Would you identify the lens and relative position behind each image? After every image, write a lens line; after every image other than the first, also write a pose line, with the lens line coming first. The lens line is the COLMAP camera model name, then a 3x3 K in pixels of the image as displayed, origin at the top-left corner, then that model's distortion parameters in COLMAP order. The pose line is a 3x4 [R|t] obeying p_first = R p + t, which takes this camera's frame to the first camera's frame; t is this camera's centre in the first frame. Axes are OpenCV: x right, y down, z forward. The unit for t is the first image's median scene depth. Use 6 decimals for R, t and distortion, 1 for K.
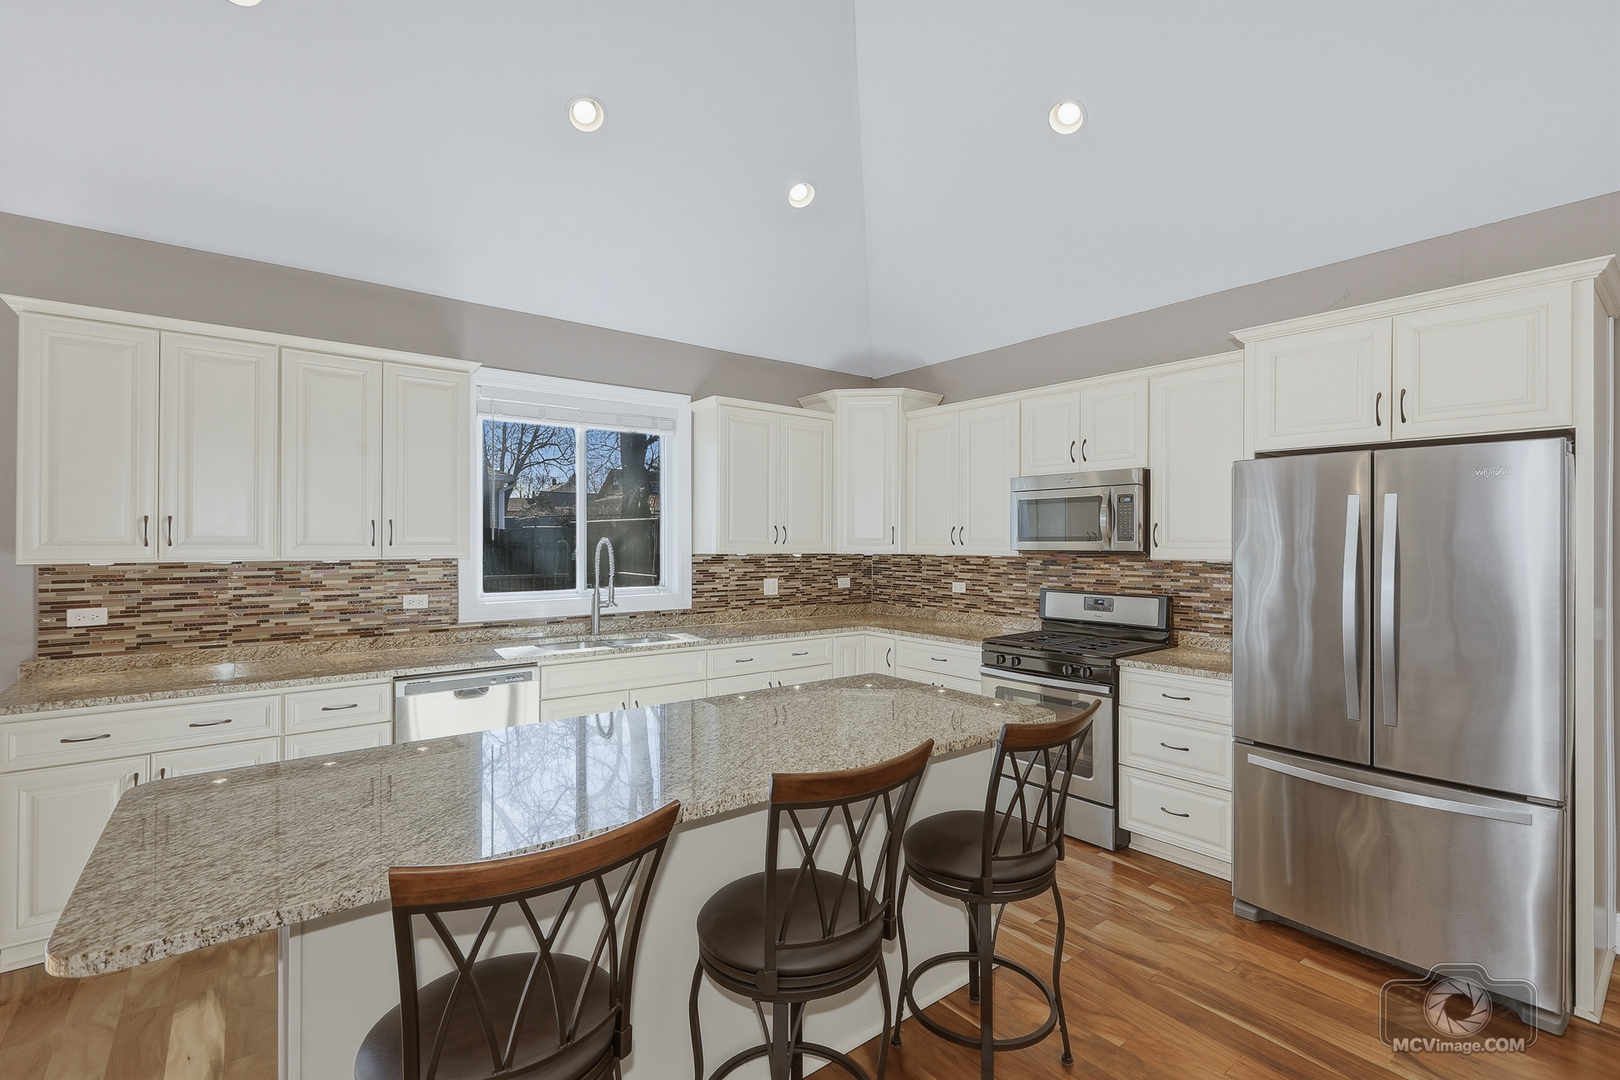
lens RADIAL K [[697.3, 0, 810.0], [0, 697.3, 540.0], [0, 0, 1]] dist [0.001083, 0.000476]
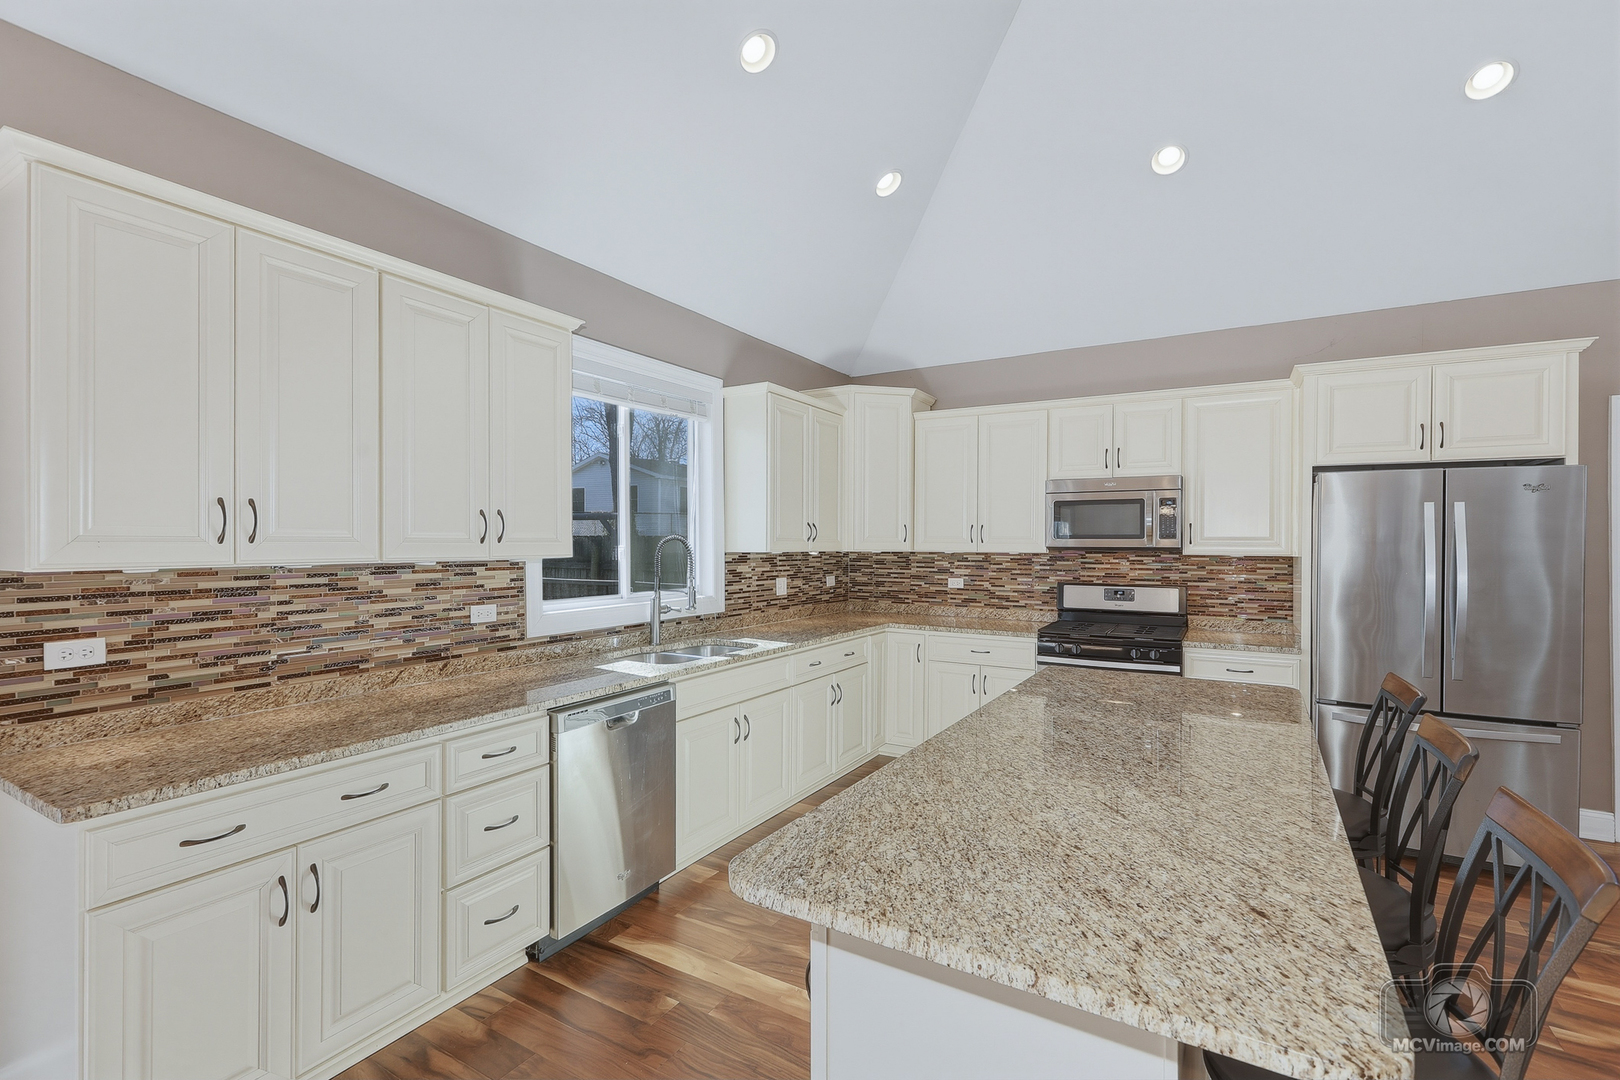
lens RADIAL K [[698.2, 0, 800.5], [0, 698.2, 544.2], [0, 0, 1]] dist [0.000896, 0.000318]
pose [[0.937921, -0.001056, 0.346846, -0.502300], [-0.001542, 0.999973, 0.007213, 0.003278], [-0.346844, -0.007300, 0.937894, 0.130932]]
